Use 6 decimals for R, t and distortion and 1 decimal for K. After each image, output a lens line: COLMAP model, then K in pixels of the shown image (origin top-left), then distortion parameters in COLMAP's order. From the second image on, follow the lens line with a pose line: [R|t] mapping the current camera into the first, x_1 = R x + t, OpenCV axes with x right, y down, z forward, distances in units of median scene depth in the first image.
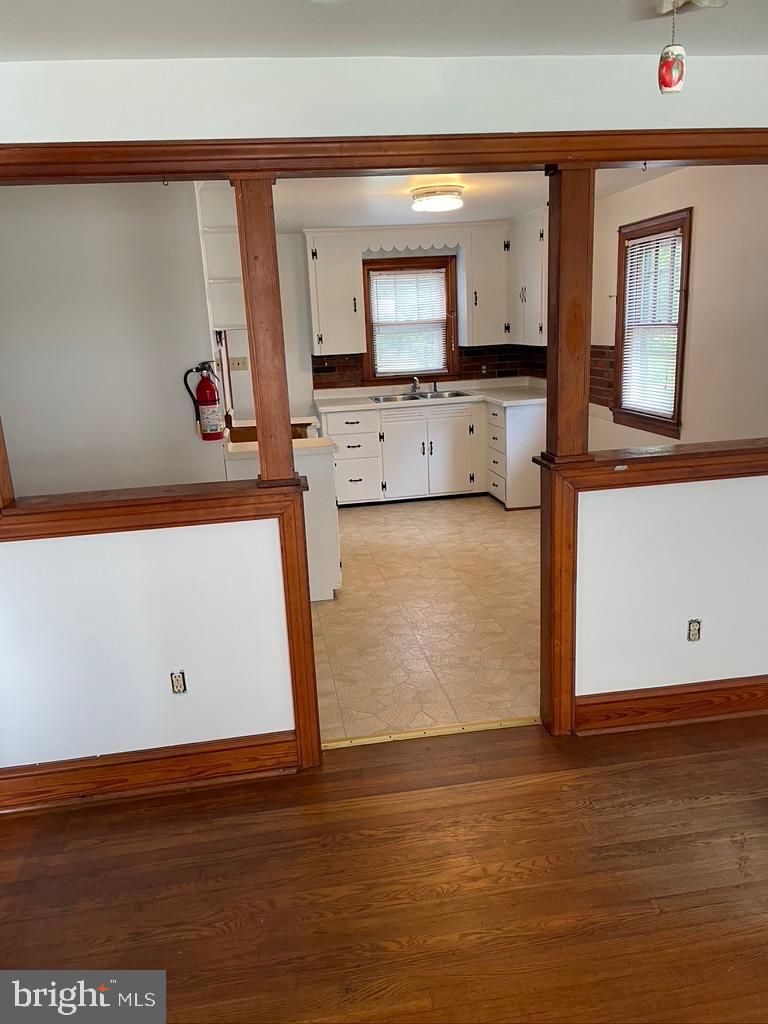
lens RADIAL K [[773.8, 0, 372.8], [0, 773.8, 524.4], [0, 0, 1]] dist [0.090677, -0.113610]
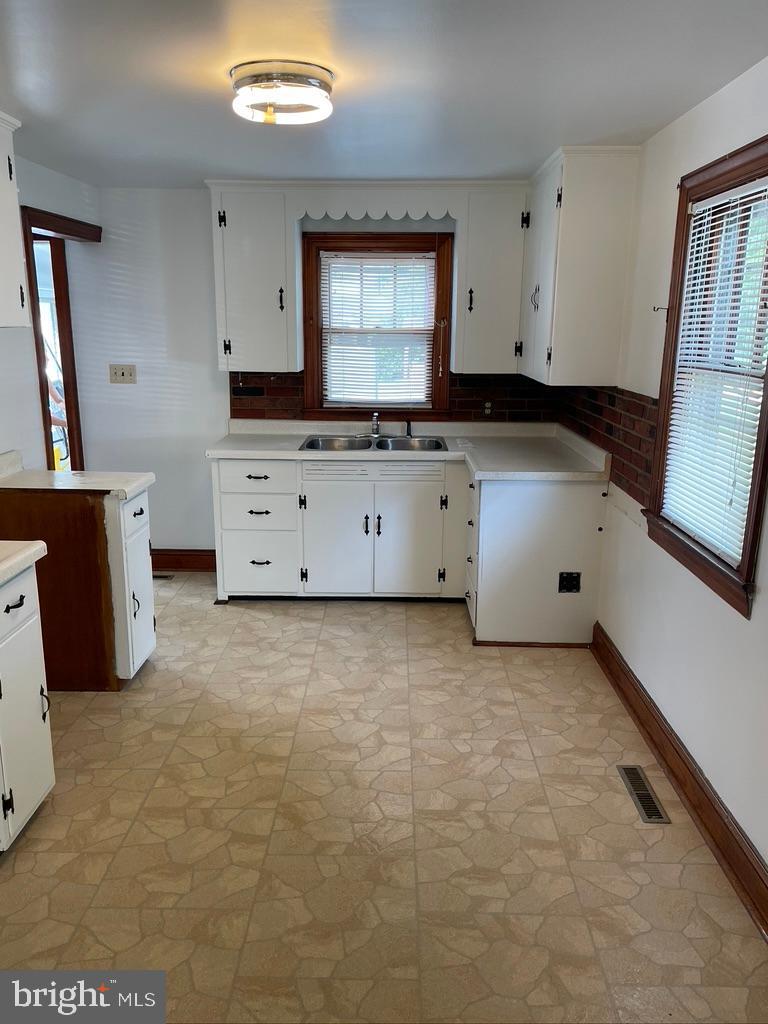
lens RADIAL K [[773.8, 0, 376.7], [0, 773.8, 511.8], [0, 0, 1]] dist [0.090677, -0.113610]
pose [[0.983662, 0.096550, -0.151944, 0.209358], [-0.098220, 0.995159, -0.003507, -0.131168], [0.150870, 0.018373, 0.988383, 0.440640]]
